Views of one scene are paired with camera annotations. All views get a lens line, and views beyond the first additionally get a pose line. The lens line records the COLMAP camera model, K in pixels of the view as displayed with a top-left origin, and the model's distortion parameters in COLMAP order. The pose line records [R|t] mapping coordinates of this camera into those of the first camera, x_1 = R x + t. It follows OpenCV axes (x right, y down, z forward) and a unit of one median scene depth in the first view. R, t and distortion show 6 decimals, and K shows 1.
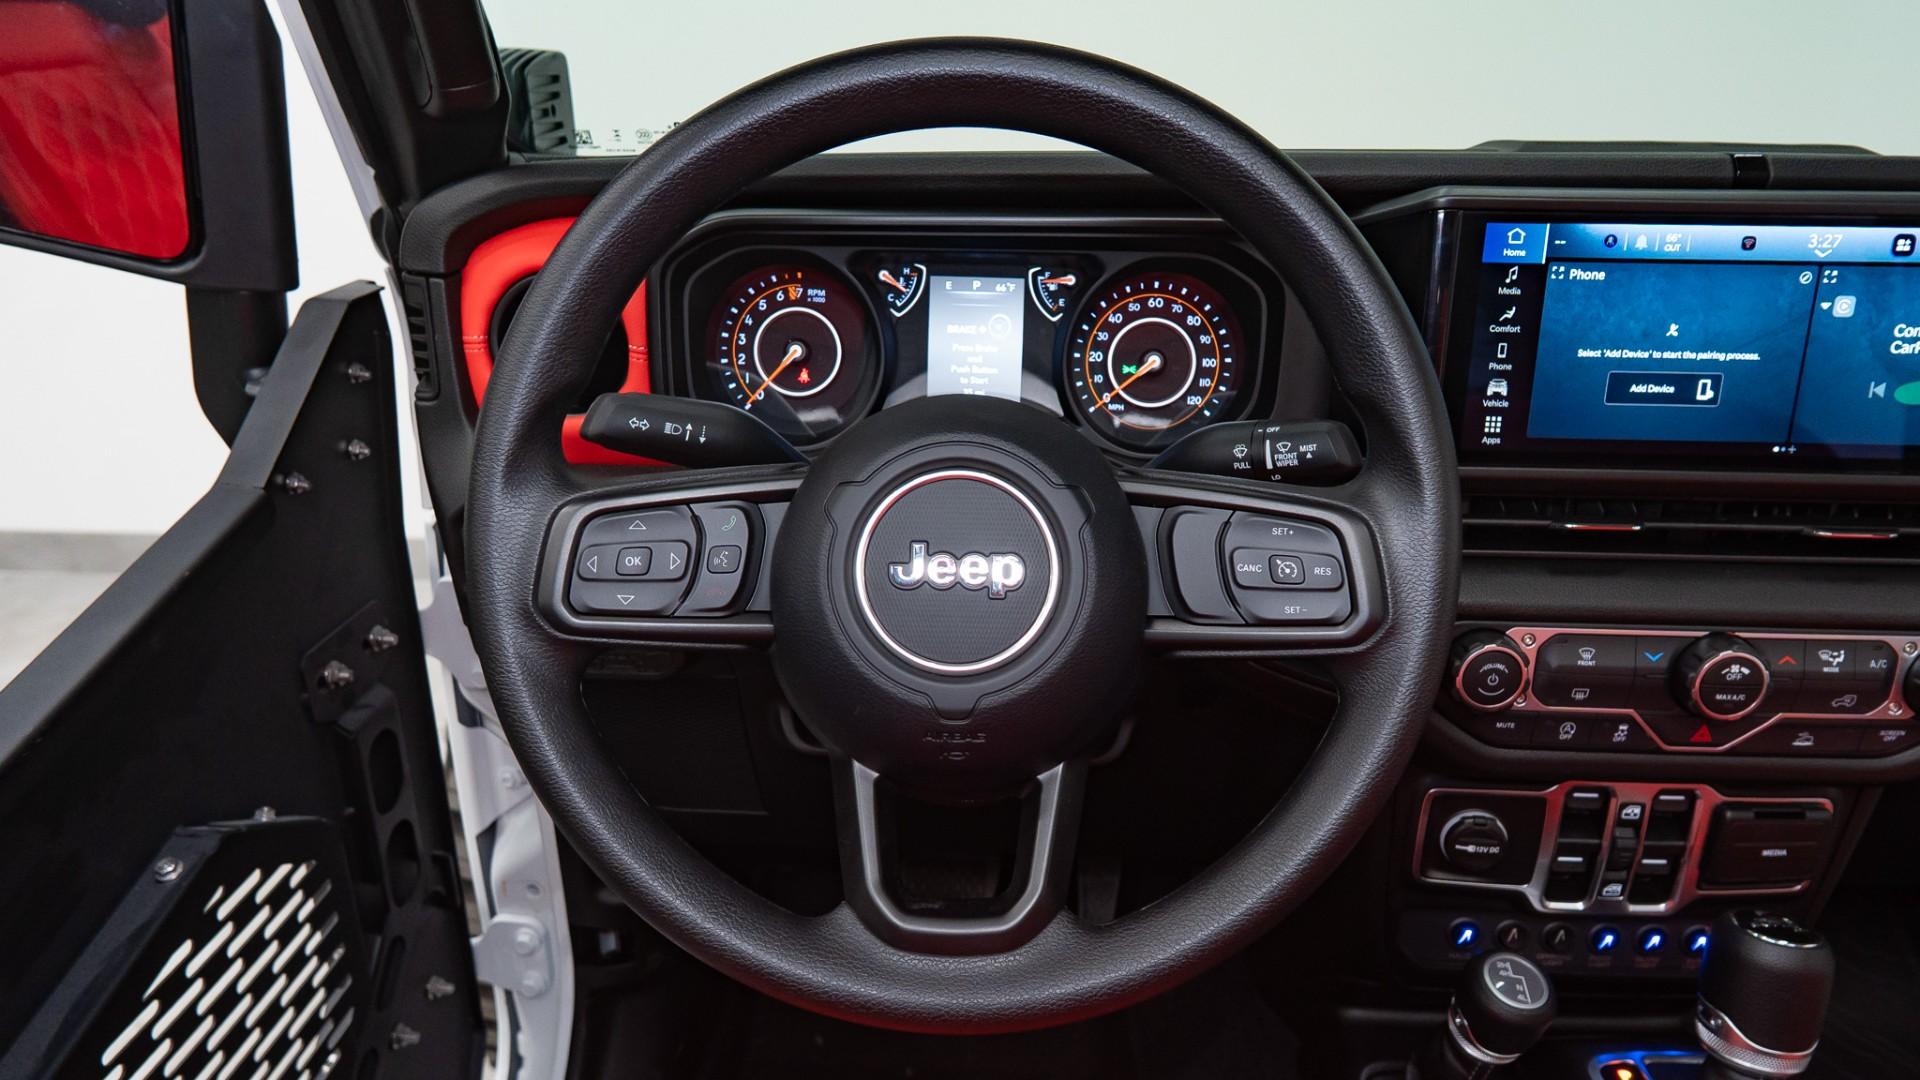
lens RADIAL K [[1187.2, 0, 960.4], [0, 1187.2, 593.2], [0, 0, 1]] dist [-0.010973, -0.000900]
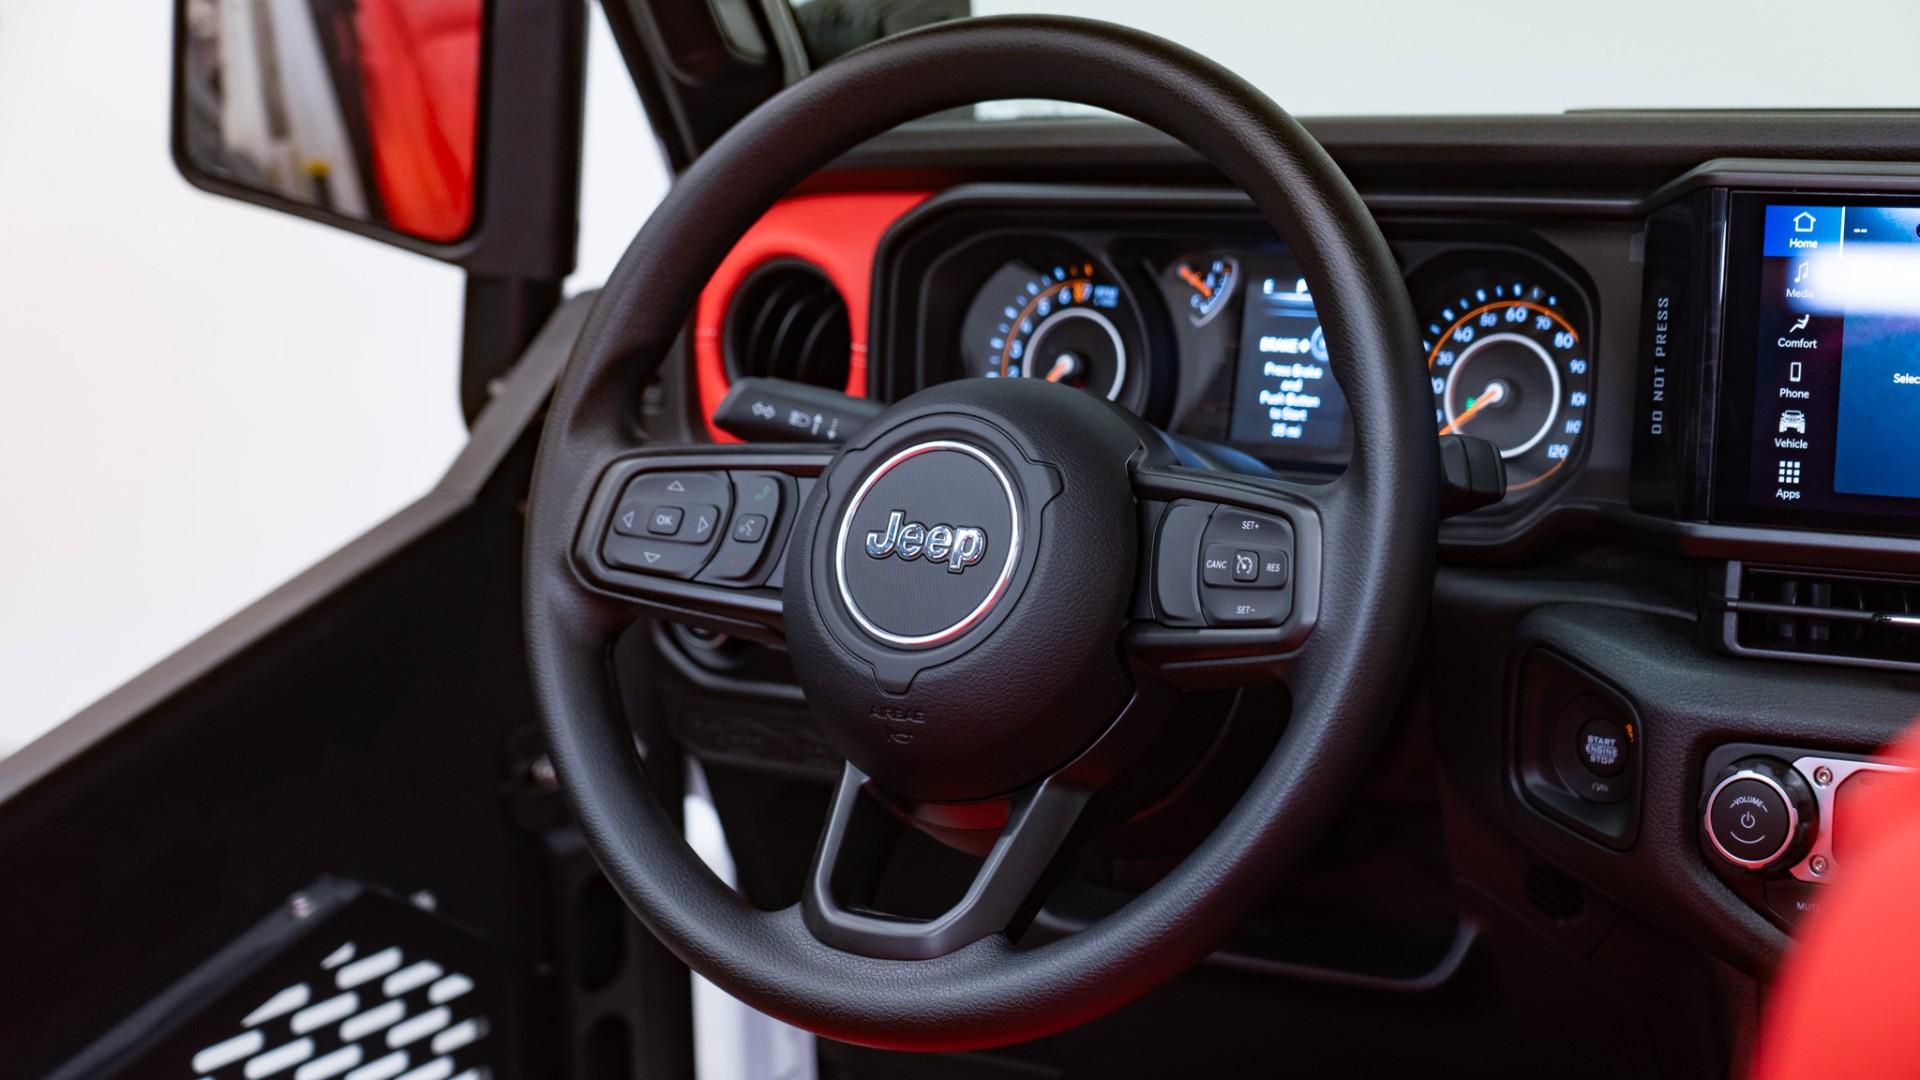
lens RADIAL K [[3694.4, 0, 960.0], [0, 3694.4, 540.0], [0, 0, 1]] dist [-0.206413, -0.289195]
pose [[0.840238, 0.051503, -0.539767, 1.237073], [-0.171702, 0.969522, -0.174774, 0.376020], [0.514314, 0.239531, 0.823472, -1.091191]]
